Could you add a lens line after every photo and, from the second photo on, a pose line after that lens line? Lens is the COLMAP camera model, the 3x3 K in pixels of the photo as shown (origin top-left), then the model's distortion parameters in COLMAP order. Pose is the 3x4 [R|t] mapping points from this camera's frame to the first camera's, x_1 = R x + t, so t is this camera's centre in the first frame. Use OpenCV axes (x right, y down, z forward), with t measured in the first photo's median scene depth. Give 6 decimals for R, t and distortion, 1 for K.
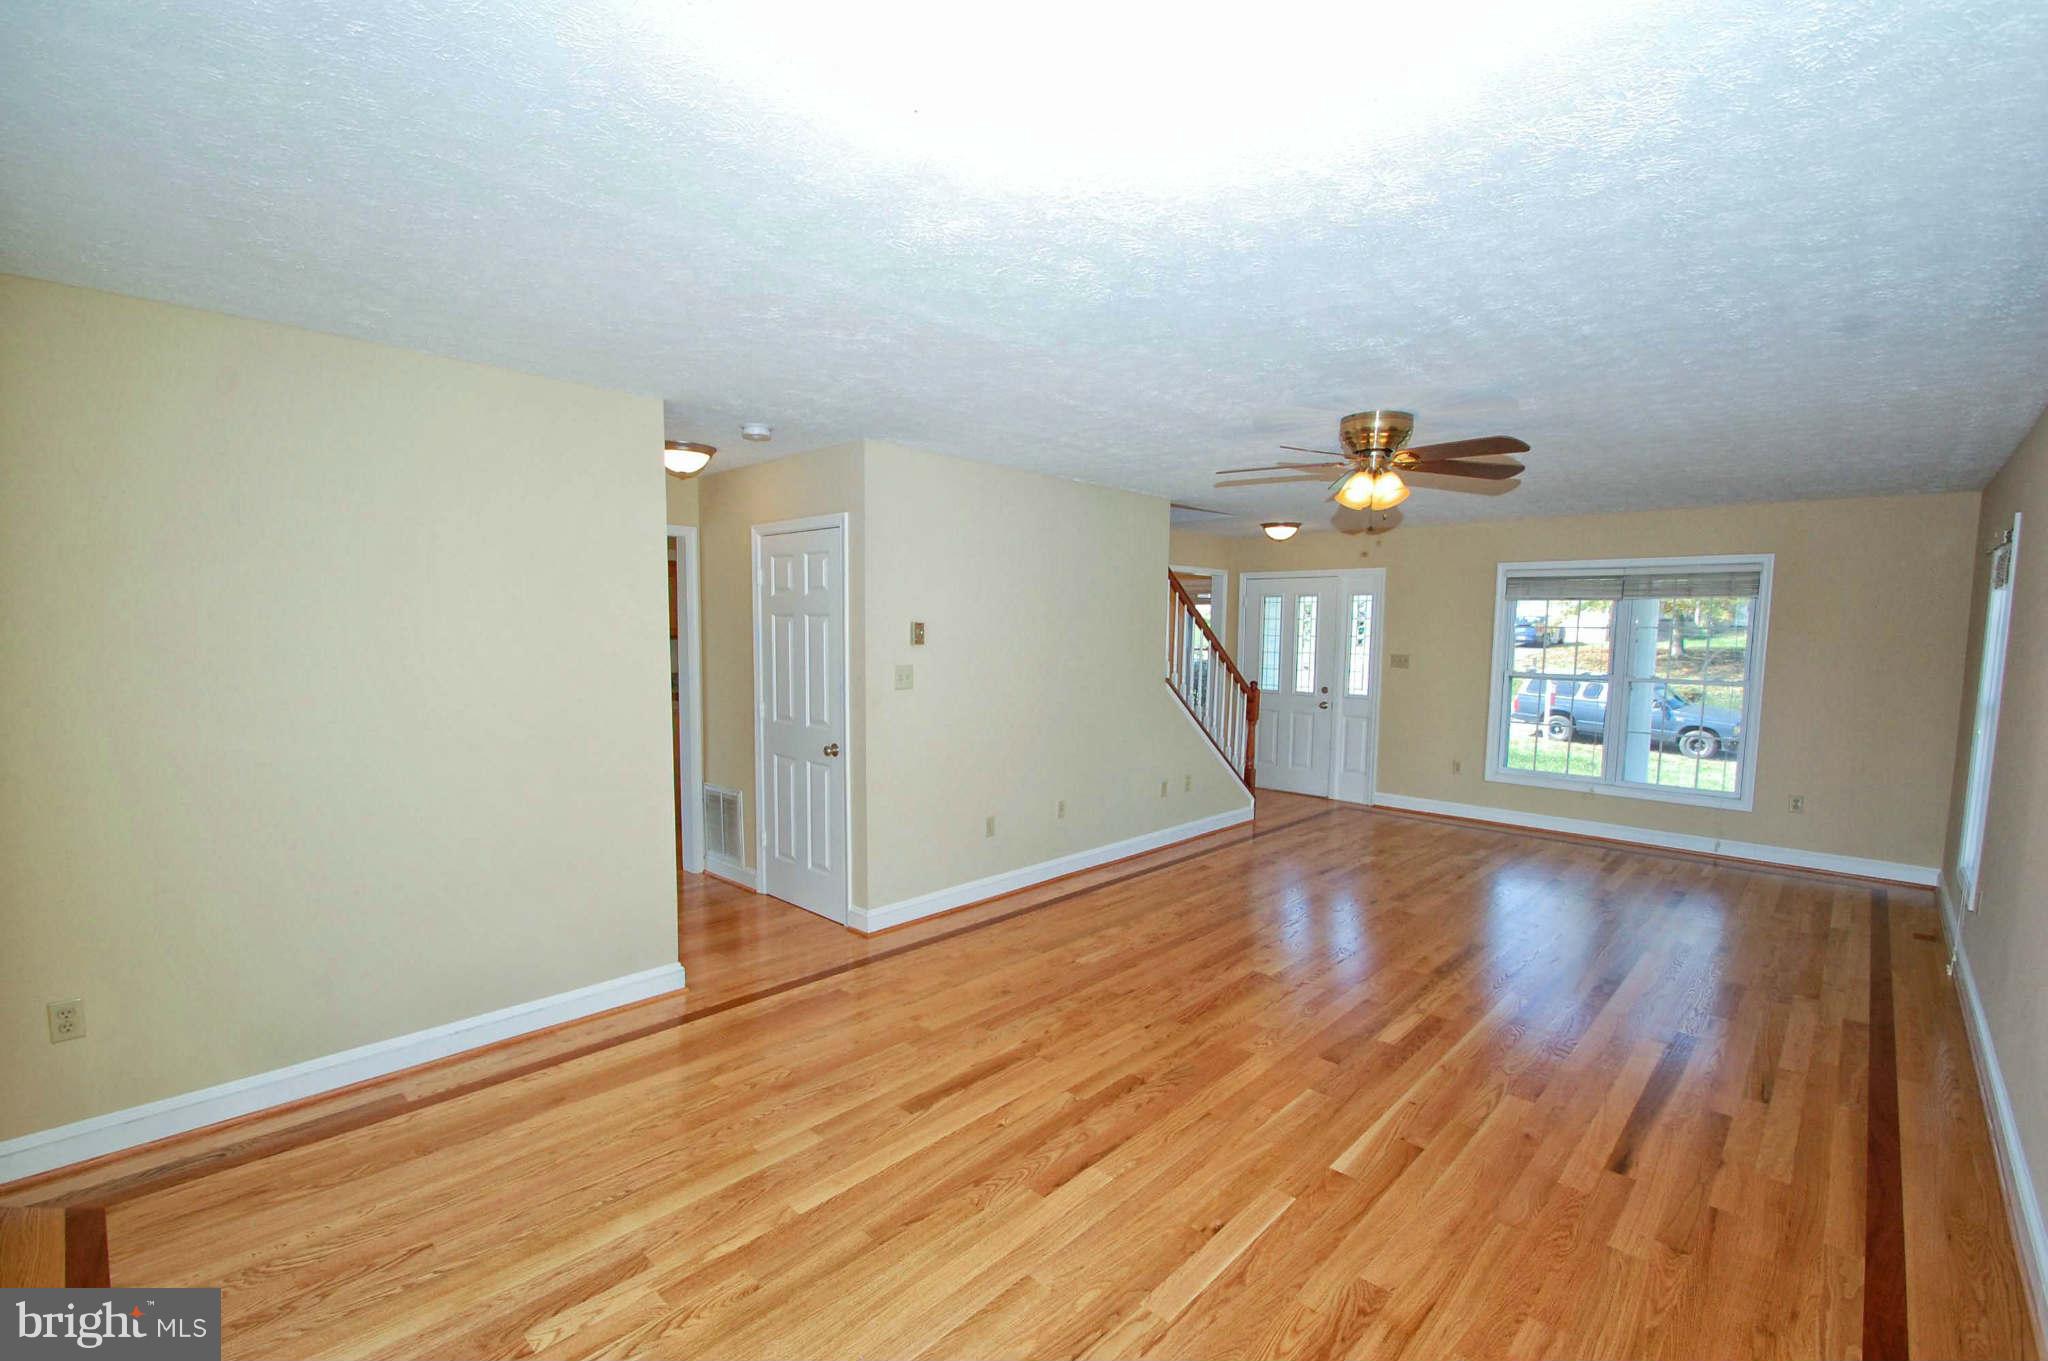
lens RADIAL K [[894.8, 0, 1018.2], [0, 894.8, 710.7], [0, 0, 1]] dist [0.013756, -0.016751]
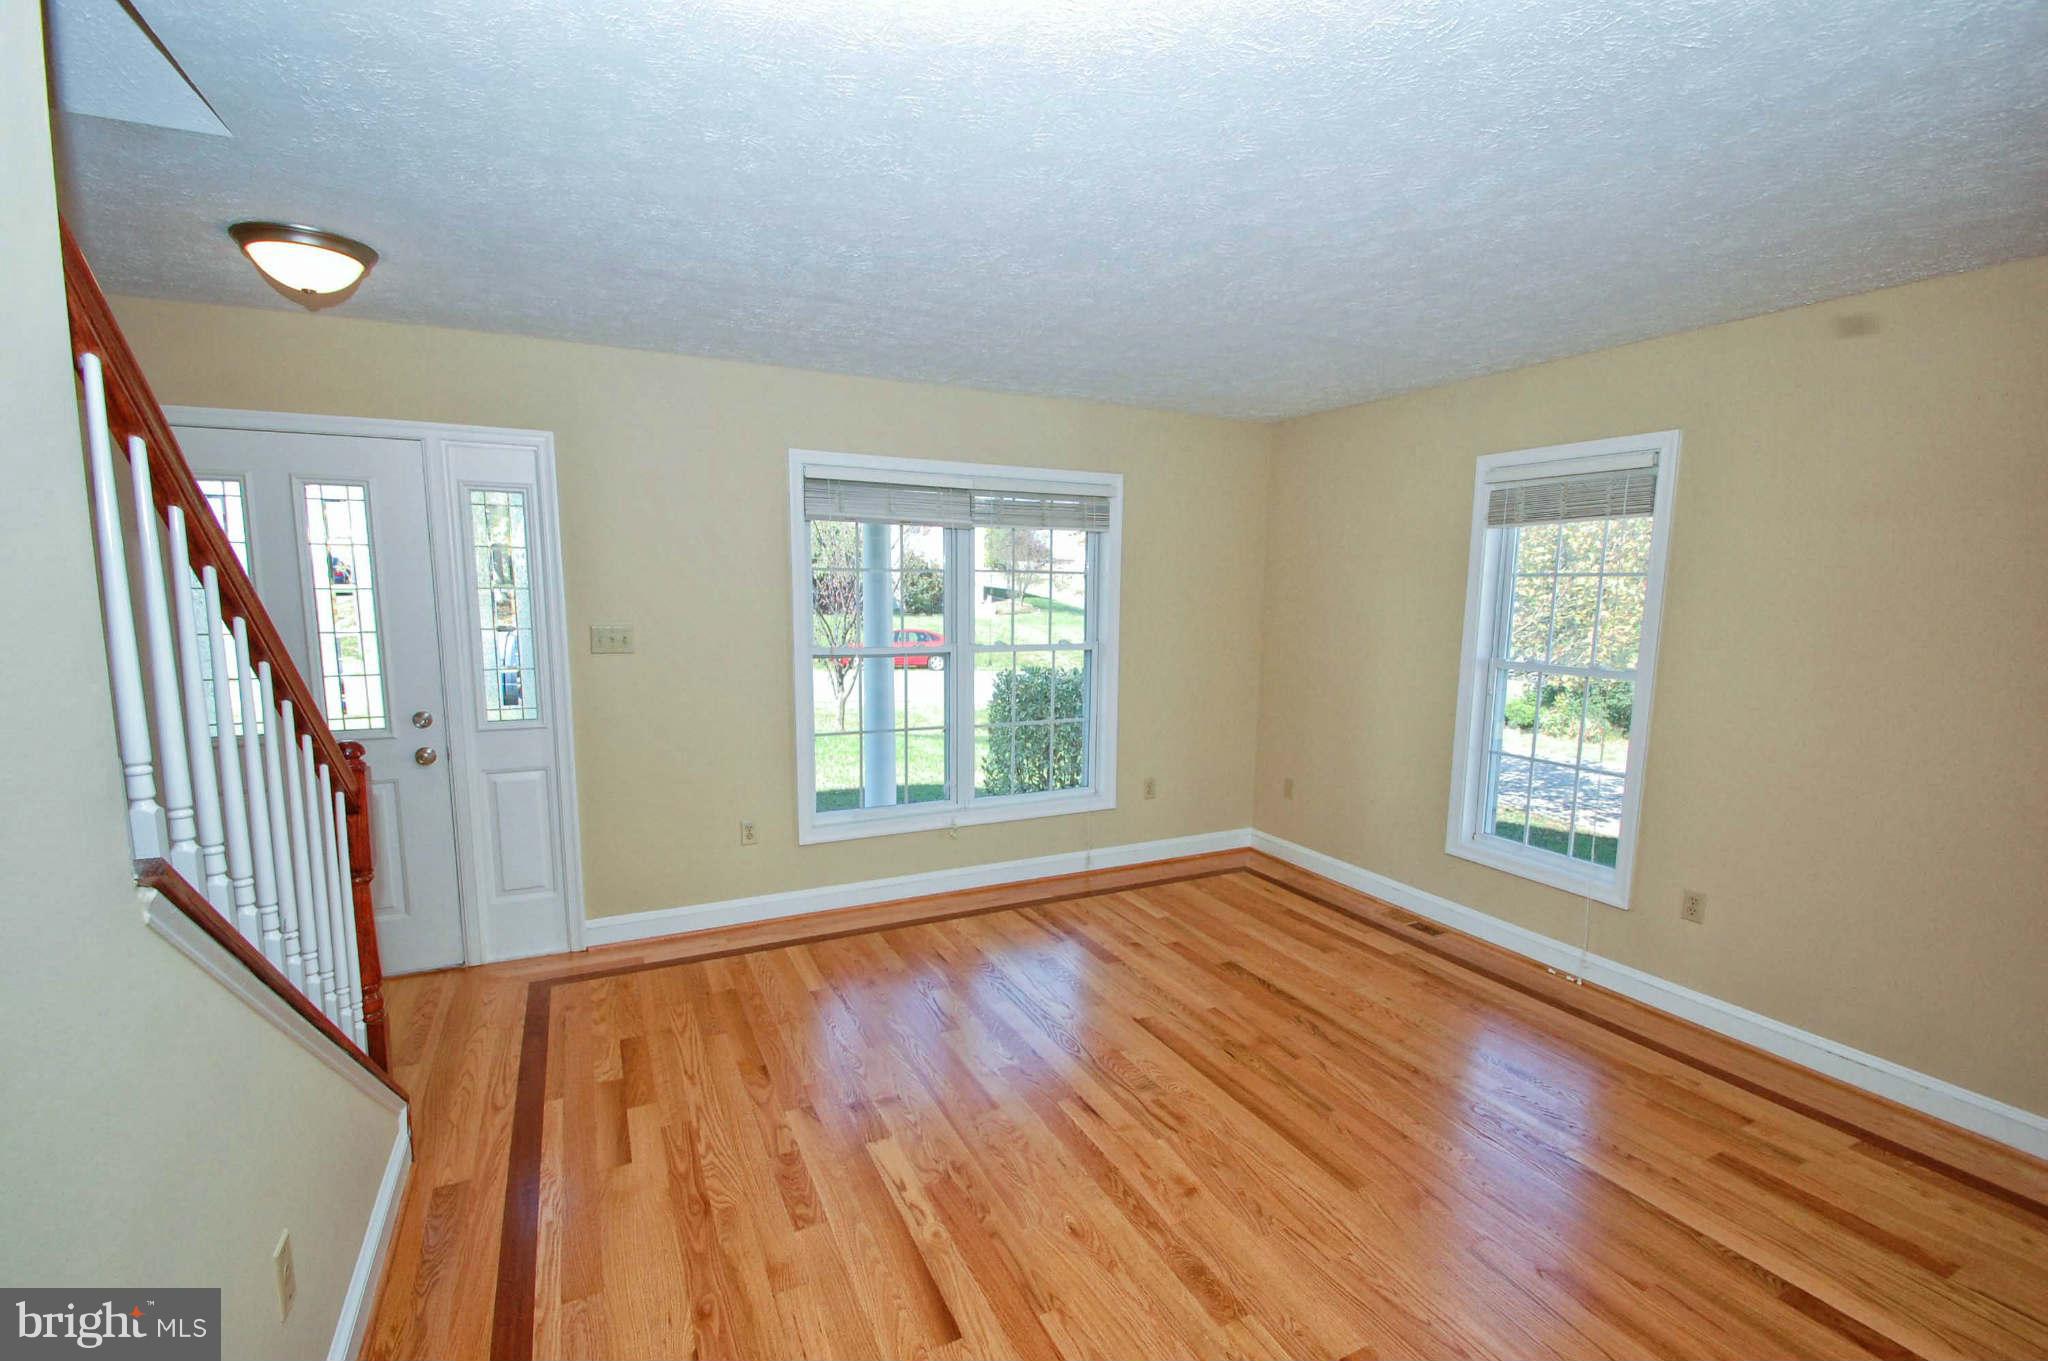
lens RADIAL K [[894.8, 0, 1018.2], [0, 894.8, 710.7], [0, 0, 1]] dist [0.013756, -0.016751]
pose [[0.350573, -0.141817, 0.925736, 0.093090], [0.085054, 0.989205, 0.119330, -0.091233], [-0.932665, 0.036903, 0.358851, 1.011393]]
